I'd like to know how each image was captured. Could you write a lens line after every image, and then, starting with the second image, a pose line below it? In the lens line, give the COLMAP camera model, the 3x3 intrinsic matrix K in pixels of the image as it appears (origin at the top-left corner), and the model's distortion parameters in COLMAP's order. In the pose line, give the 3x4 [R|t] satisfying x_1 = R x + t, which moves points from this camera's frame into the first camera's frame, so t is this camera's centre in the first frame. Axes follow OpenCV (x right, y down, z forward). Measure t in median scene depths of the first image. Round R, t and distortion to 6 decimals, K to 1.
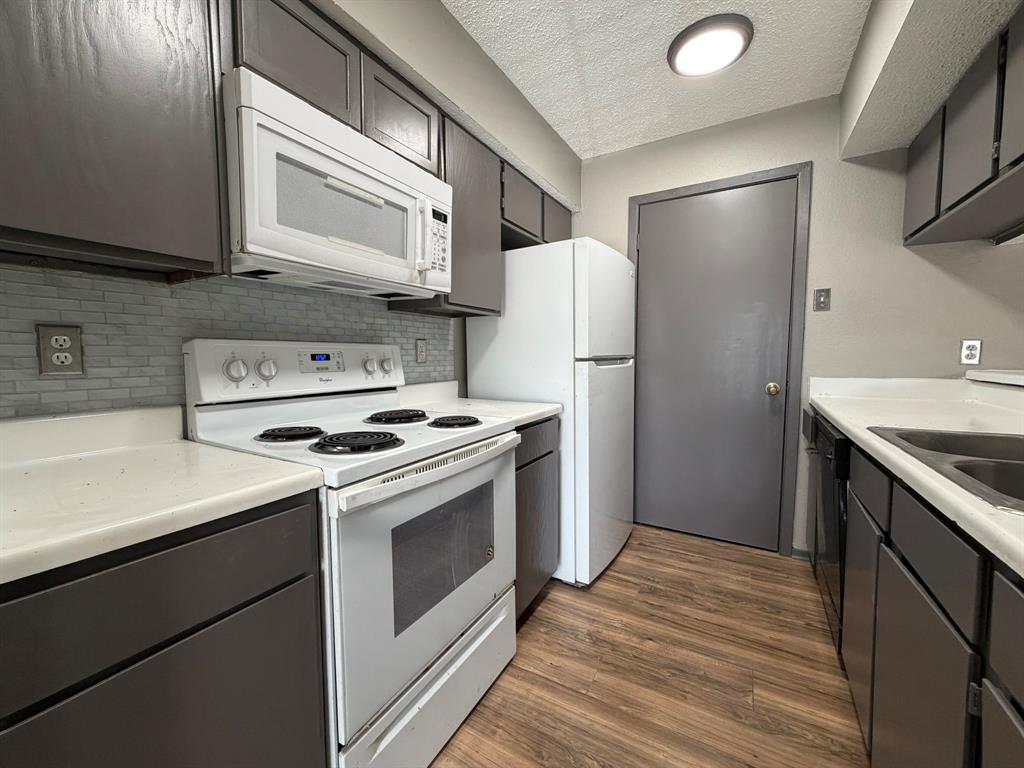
lens RADIAL K [[410.2, 0, 512.0], [0, 410.2, 384.0], [0, 0, 1]] dist [0.000782, 0.000382]
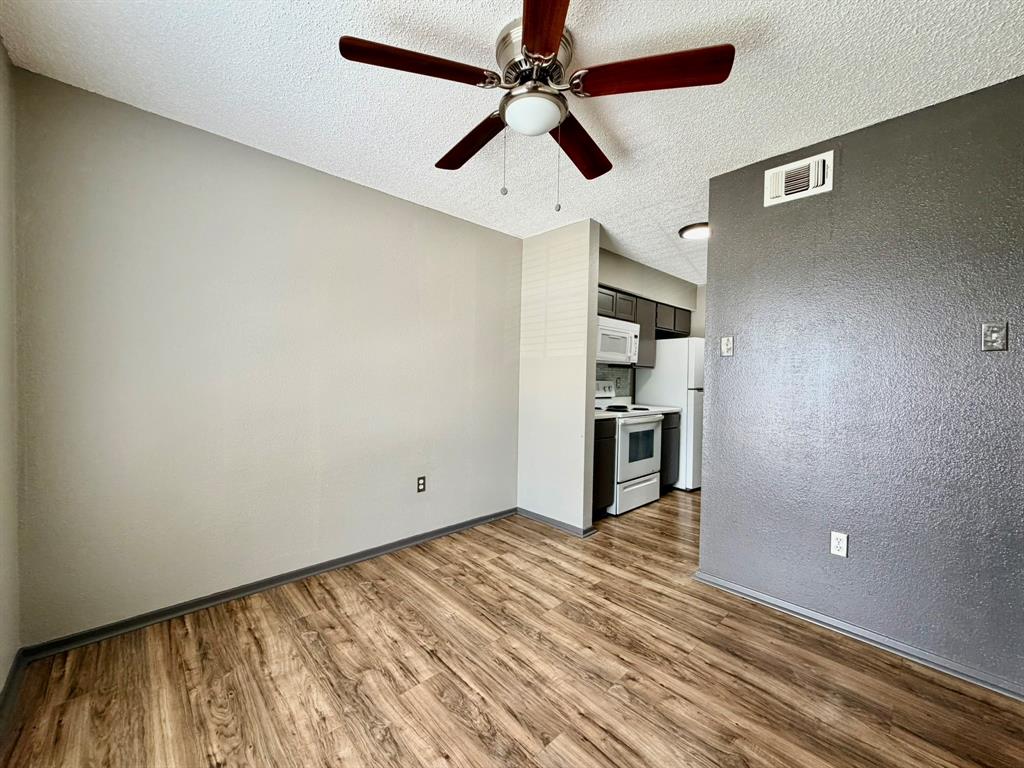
lens RADIAL K [[410.2, 0, 512.0], [0, 410.2, 384.0], [0, 0, 1]] dist [0.000782, 0.000382]
pose [[0.957108, 0.032192, -0.287939, -0.166684], [-0.048261, 0.997638, -0.048882, 0.092892], [0.285685, 0.060681, 0.956401, -1.916562]]
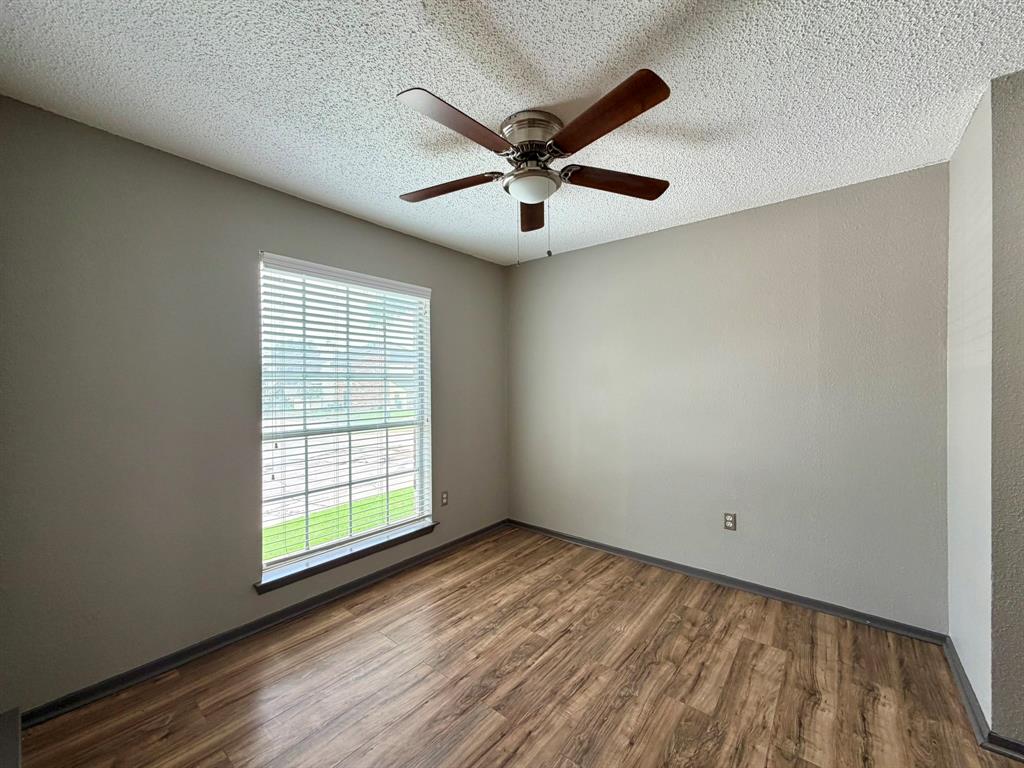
lens RADIAL K [[410.2, 0, 512.0], [0, 410.2, 384.0], [0, 0, 1]] dist [0.000782, 0.000382]
pose [[-0.153533, 0.017073, -0.987996, 0.755764], [-0.067277, 0.997350, 0.027689, -0.079881], [0.985851, 0.070721, -0.151978, -0.824106]]
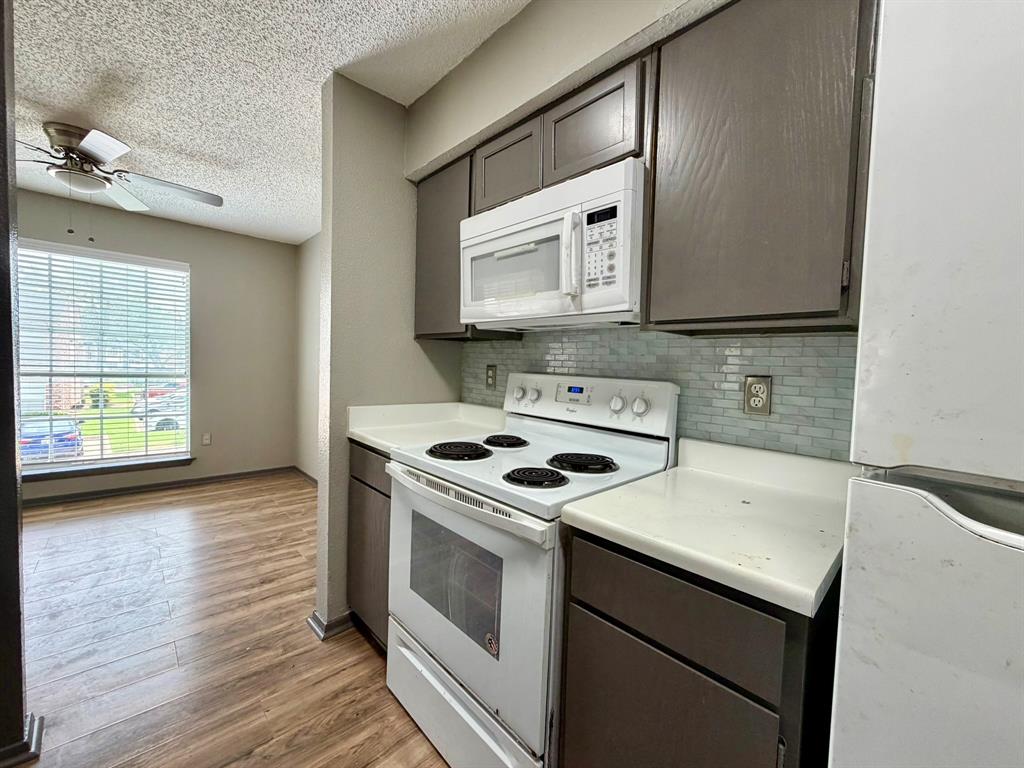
lens RADIAL K [[410.2, 0, 512.0], [0, 410.2, 384.0], [0, 0, 1]] dist [0.000782, 0.000382]
pose [[-0.291203, 0.041235, -0.955772, 0.609883], [-0.101732, 0.992071, 0.073797, -0.137712], [0.951237, 0.118722, -0.284699, 1.091389]]
